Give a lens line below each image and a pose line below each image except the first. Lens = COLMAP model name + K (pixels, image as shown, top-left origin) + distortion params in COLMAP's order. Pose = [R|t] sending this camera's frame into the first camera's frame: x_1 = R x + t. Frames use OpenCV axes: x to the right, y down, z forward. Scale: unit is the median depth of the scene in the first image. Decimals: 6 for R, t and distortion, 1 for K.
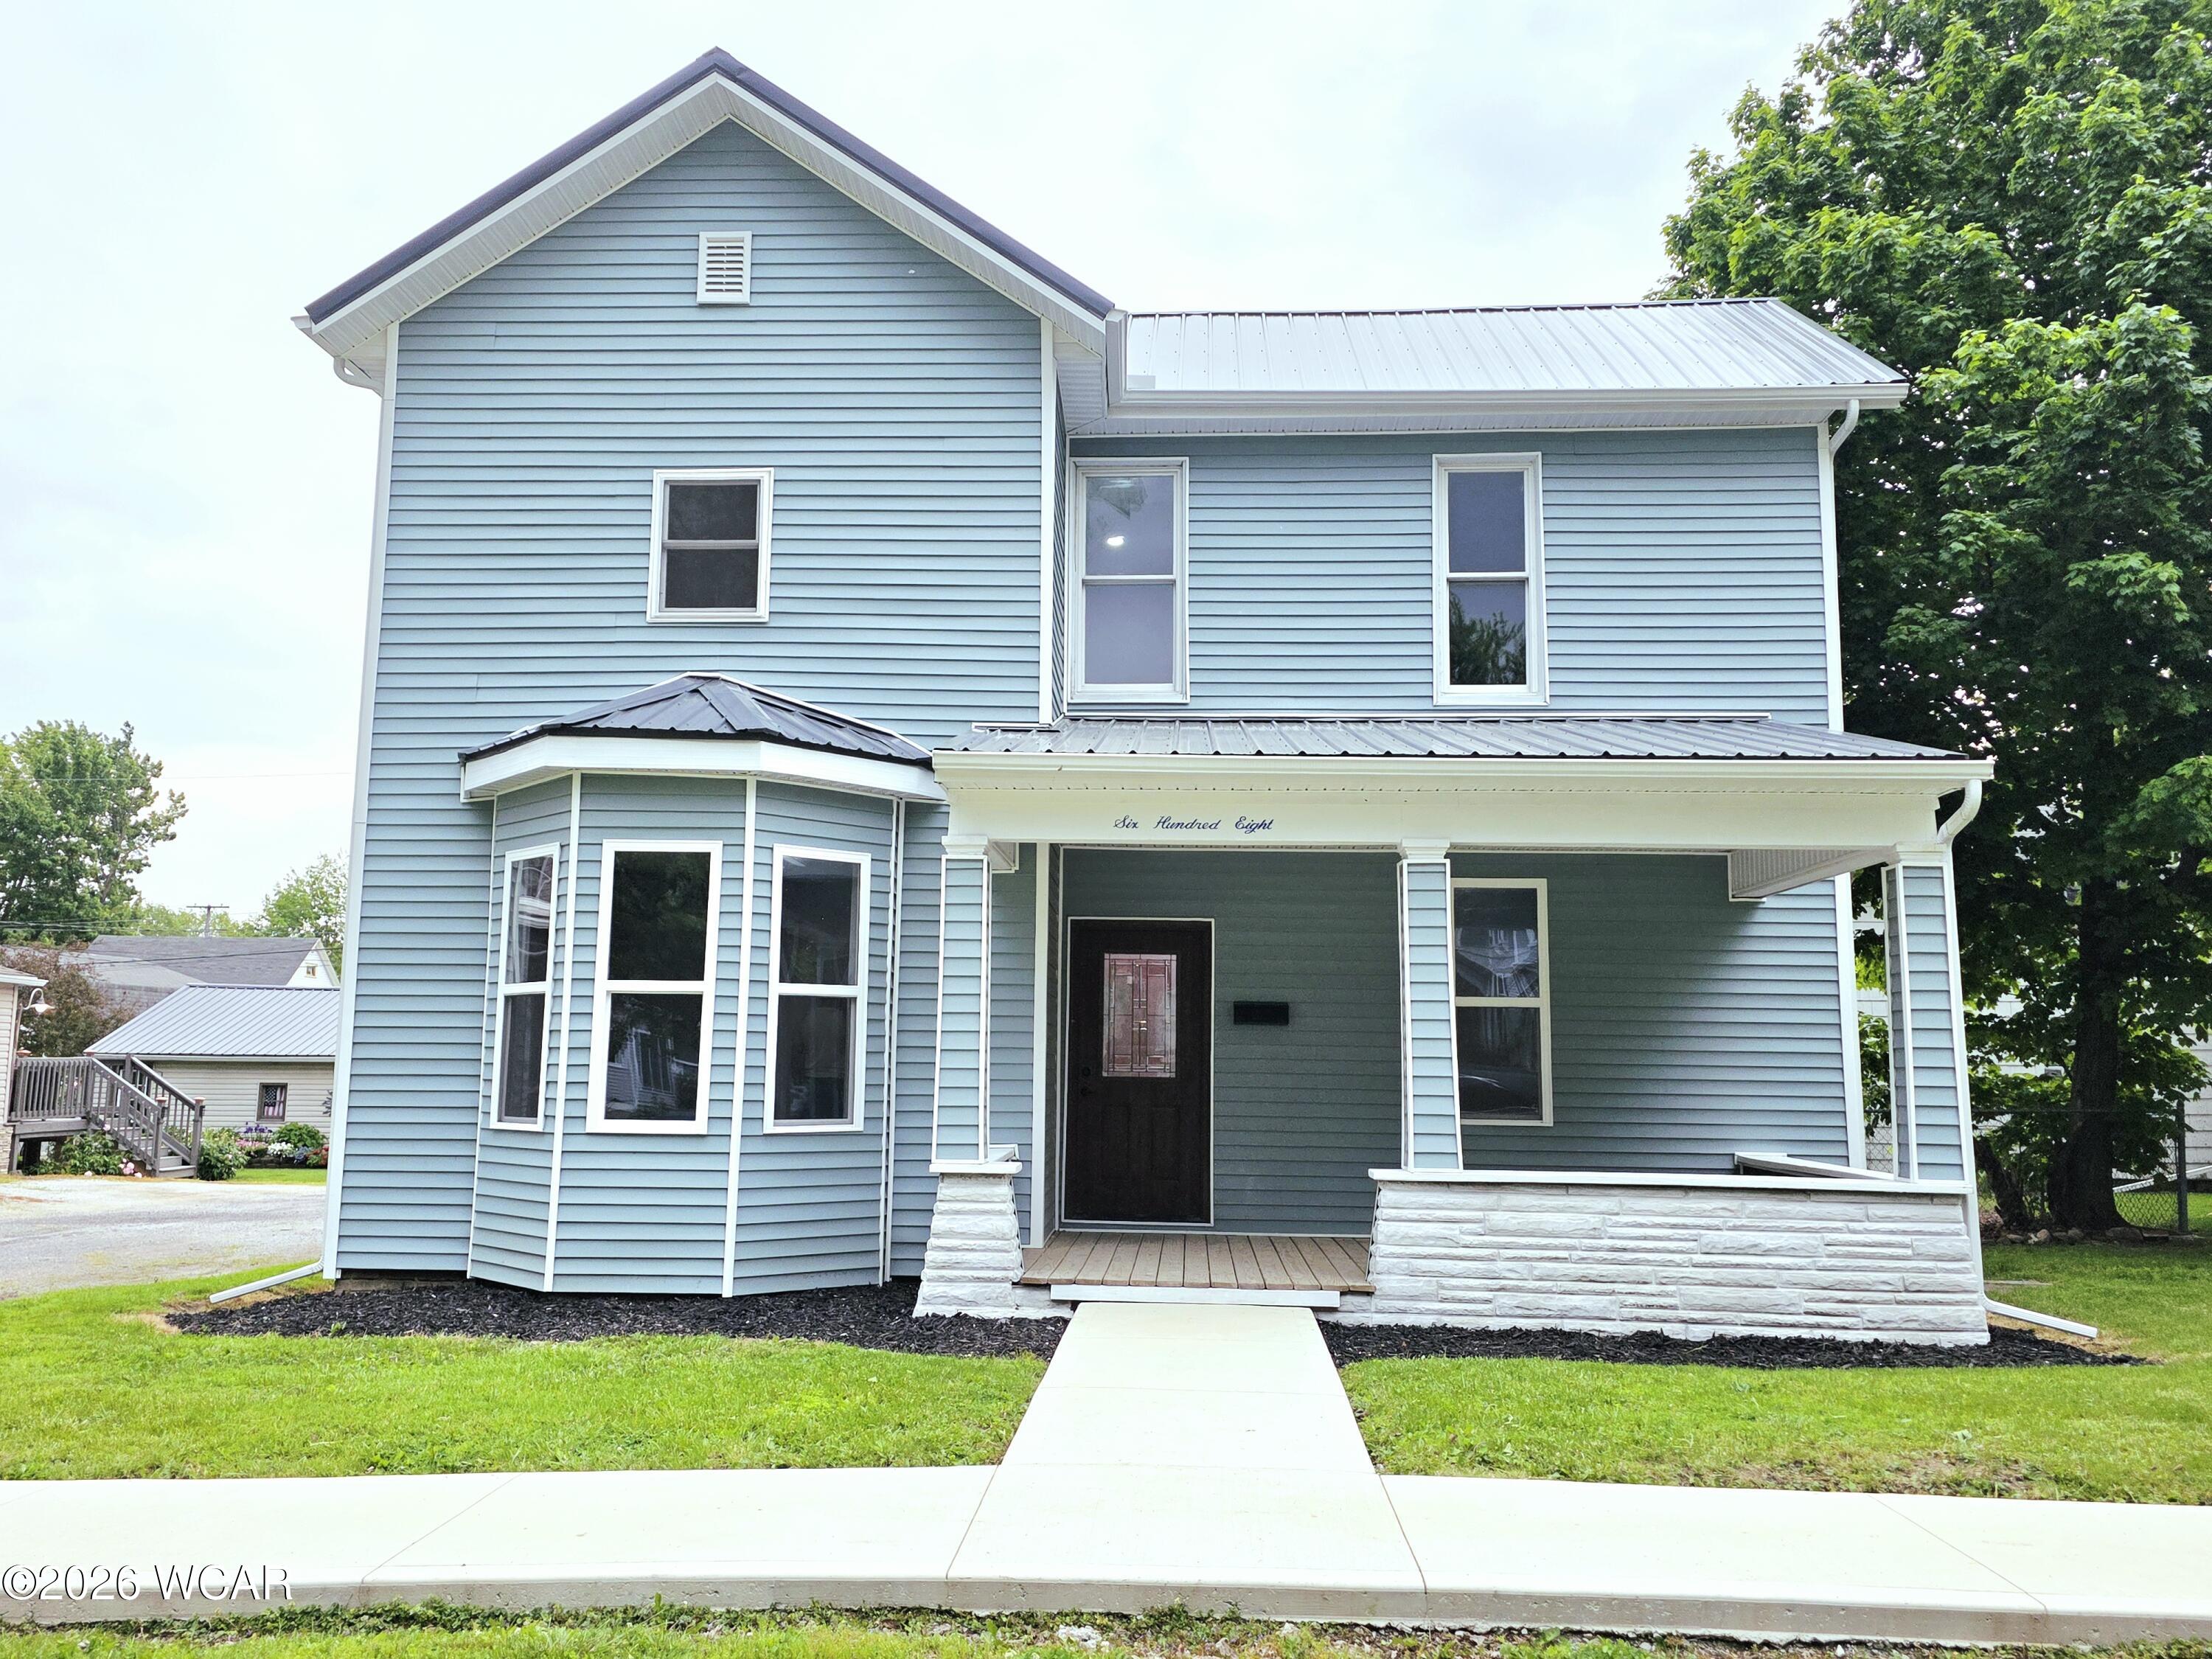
lens RADIAL K [[1894.8, 0, 1098.0], [0, 1894.8, 836.9], [0, 0, 1]] dist [0.063950, -0.068595]
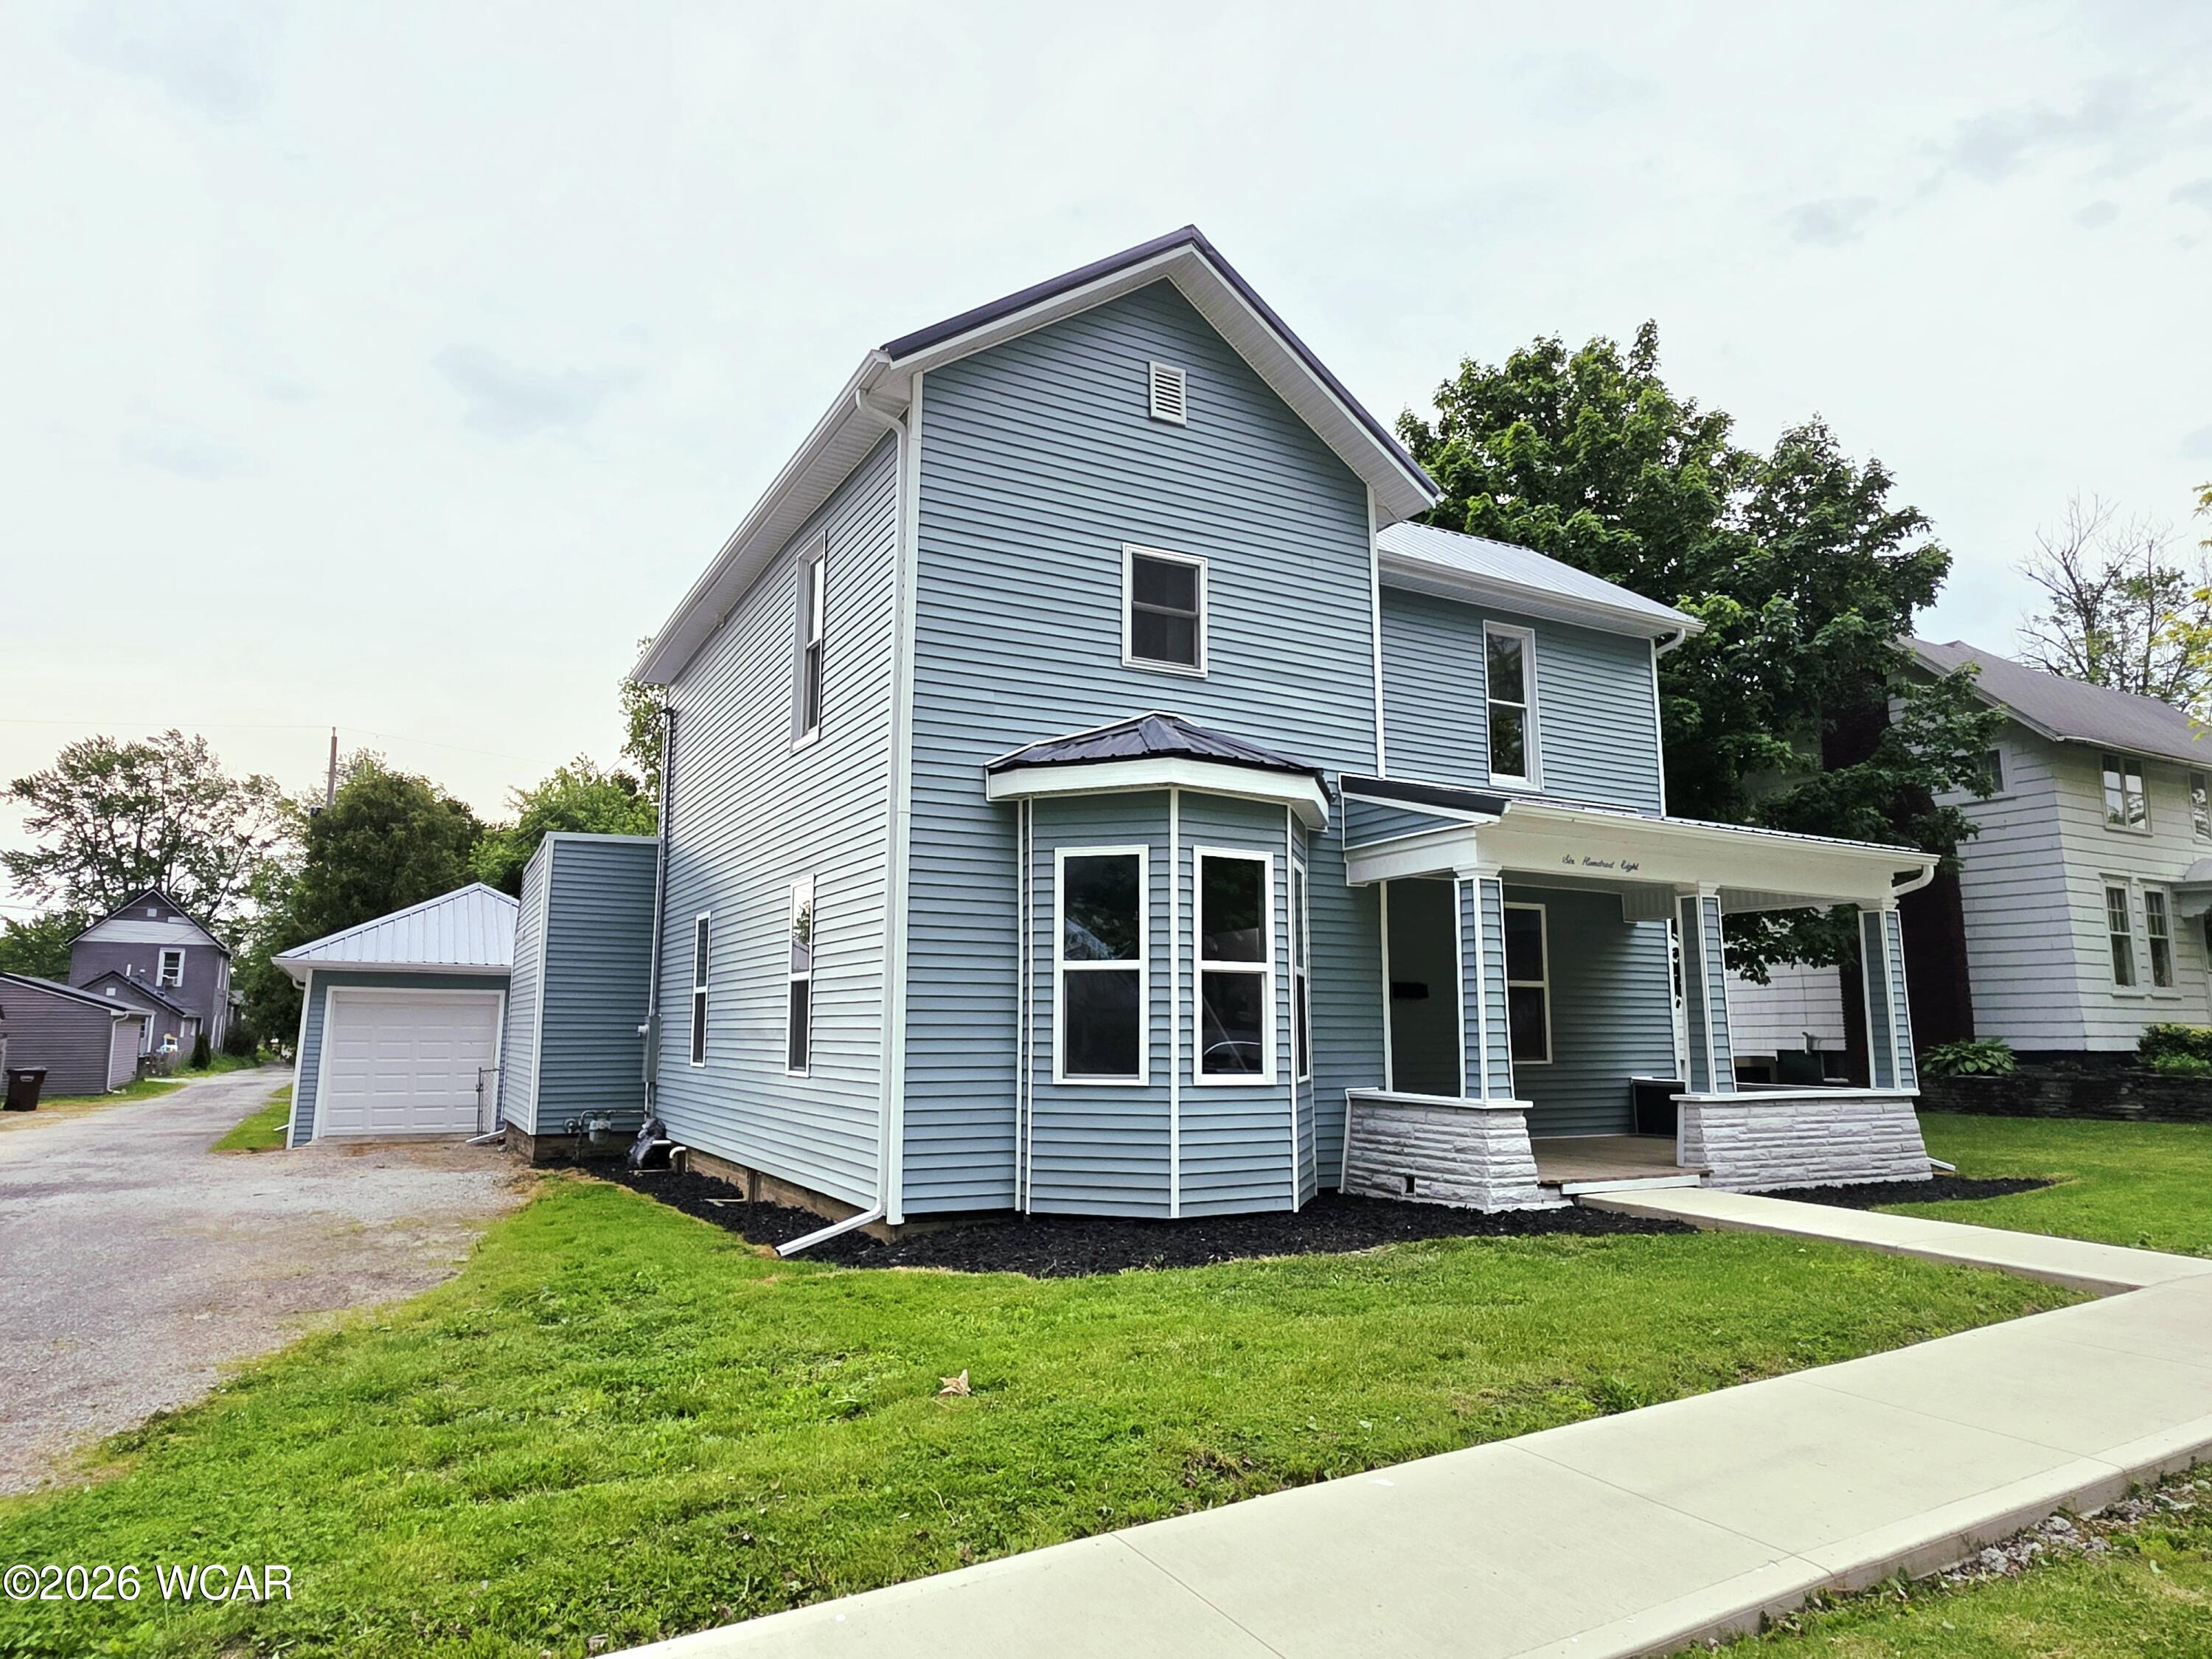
lens RADIAL K [[1359.2, 0, 1054.1], [0, 1359.2, 843.1], [0, 0, 1]] dist [-0.019154, -0.005355]
pose [[0.849712, 0.064824, 0.523247, -0.723943], [-0.061551, 0.997823, -0.023664, 0.024111], [-0.523642, -0.012099, 0.851852, 0.279922]]
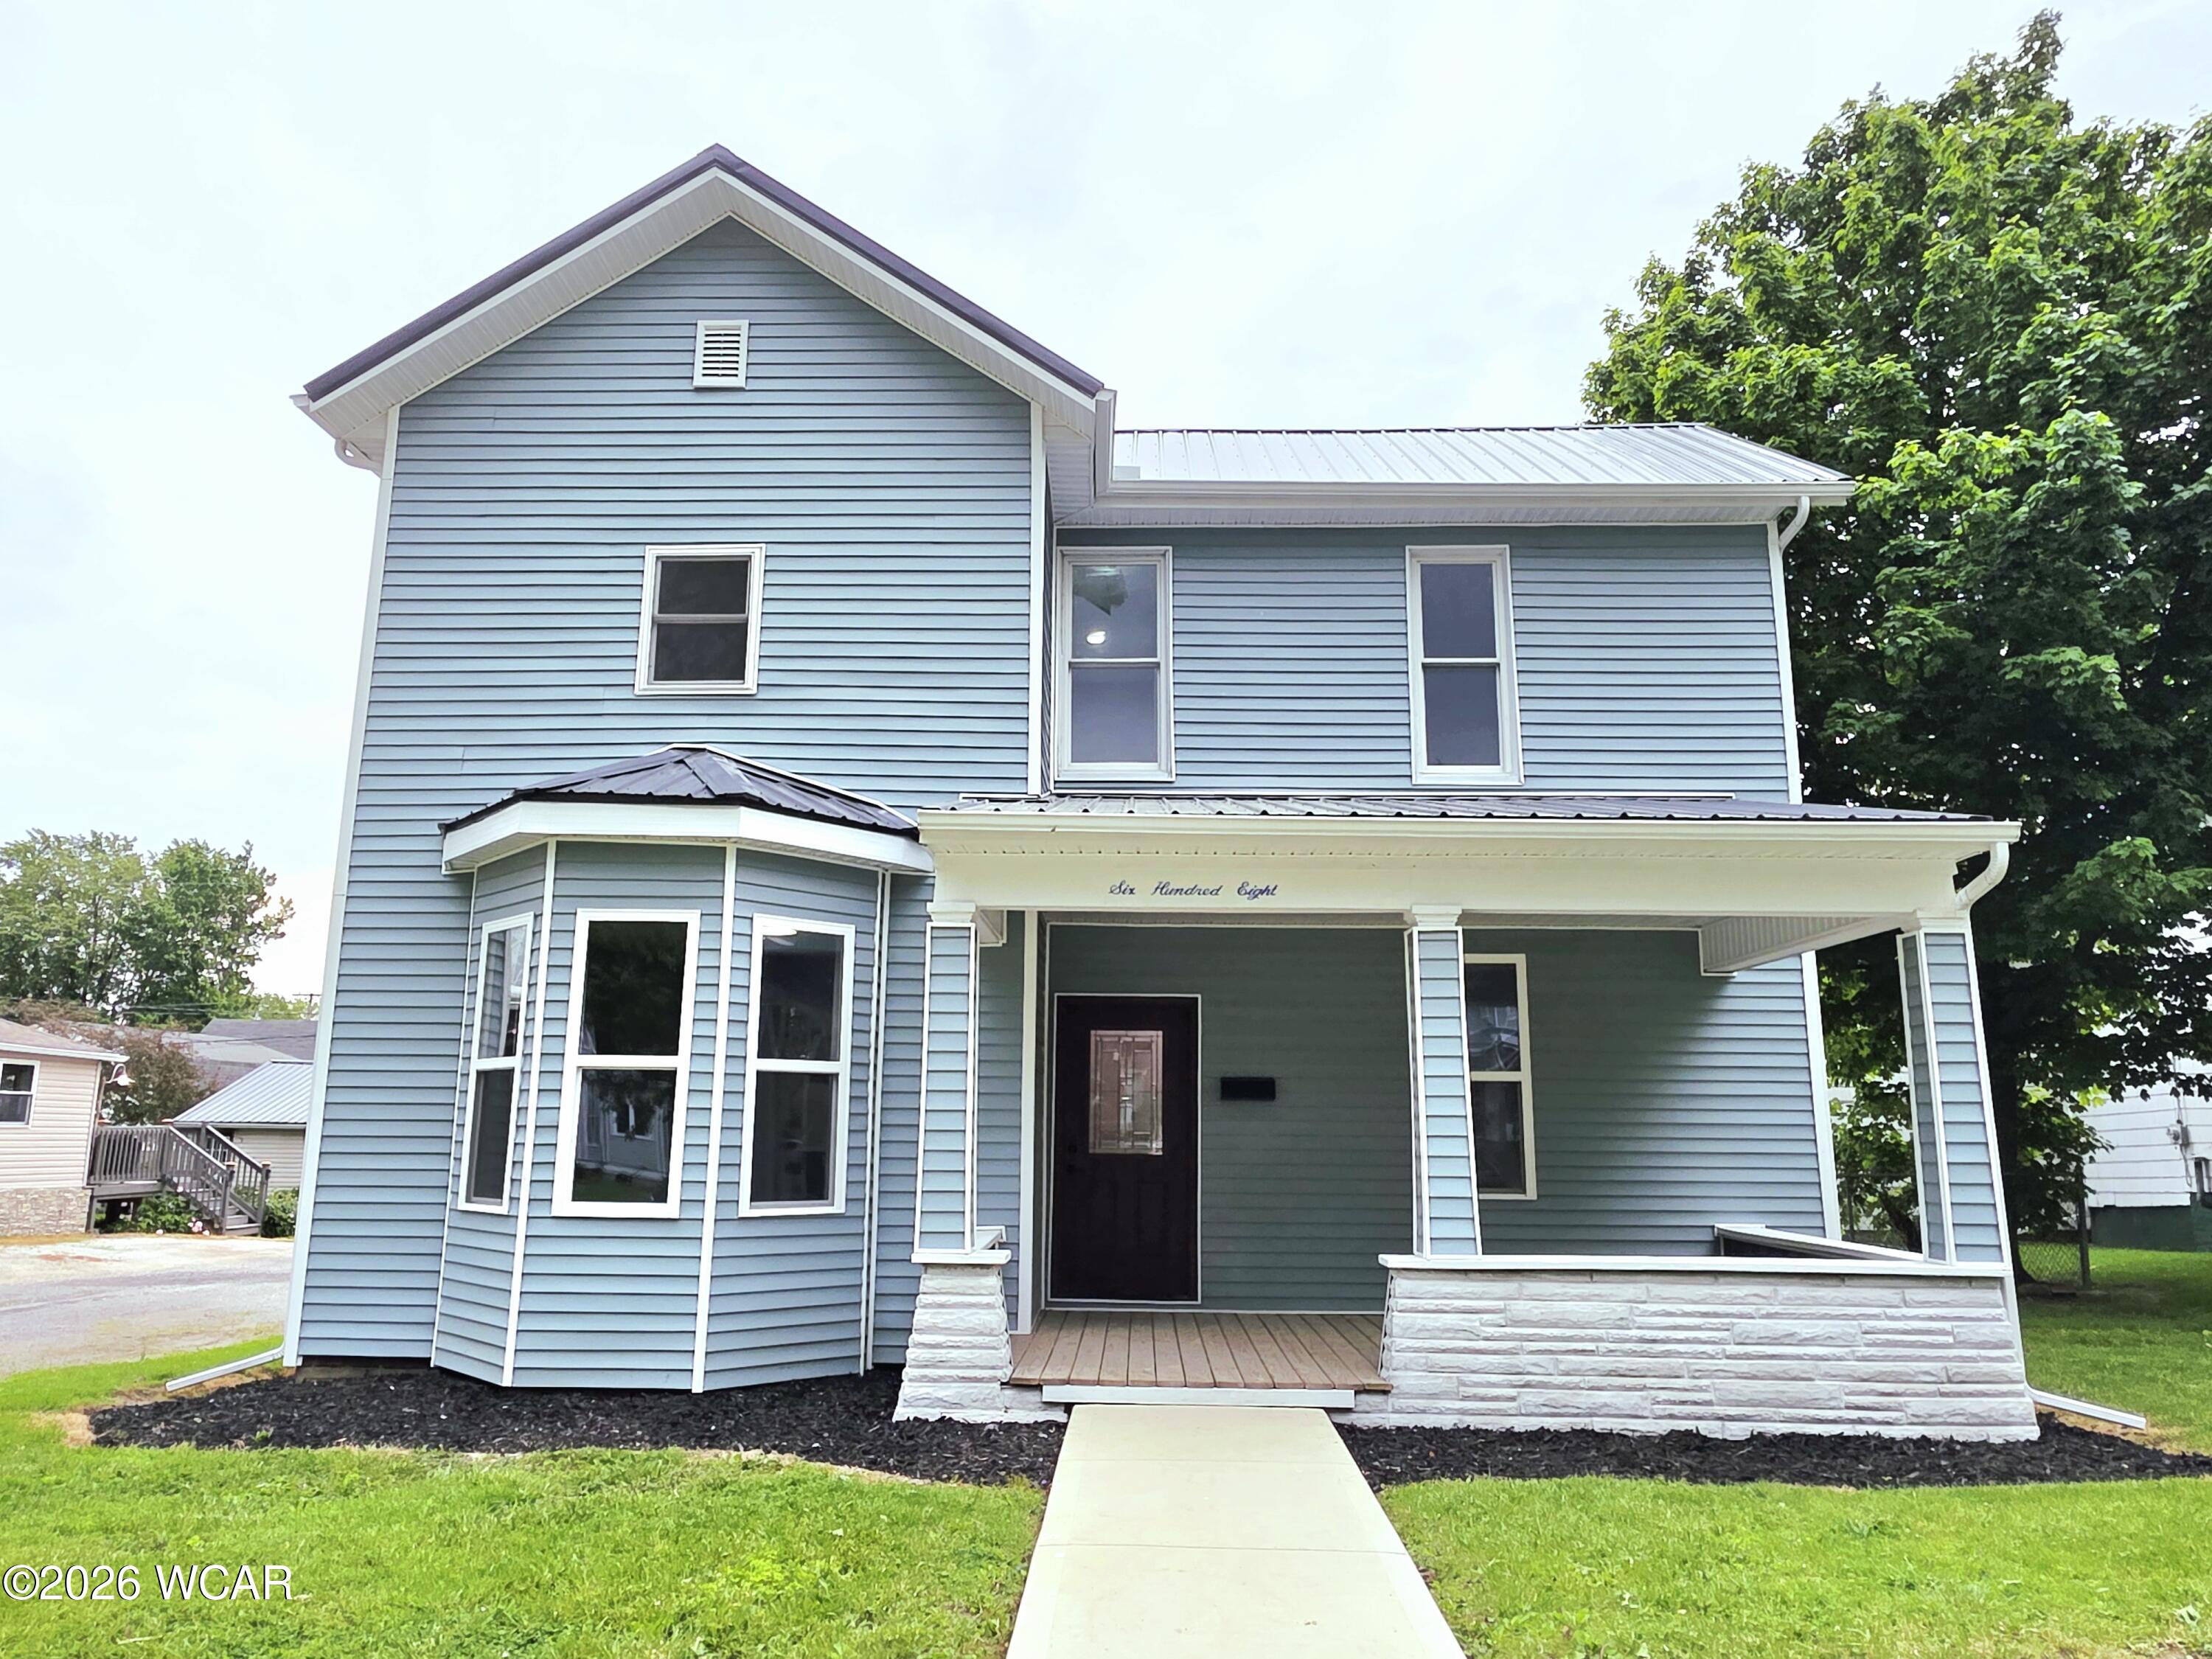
lens RADIAL K [[1526.8, 0, 1113.9], [0, 1526.8, 851.6], [0, 0, 1]] dist [-0.012612, 0.016316]
pose [[0.999366, 0.002873, 0.035500, -0.014050], [-0.000788, 0.998281, -0.058599, 0.016104], [-0.035608, 0.058534, 0.997650, 0.197789]]
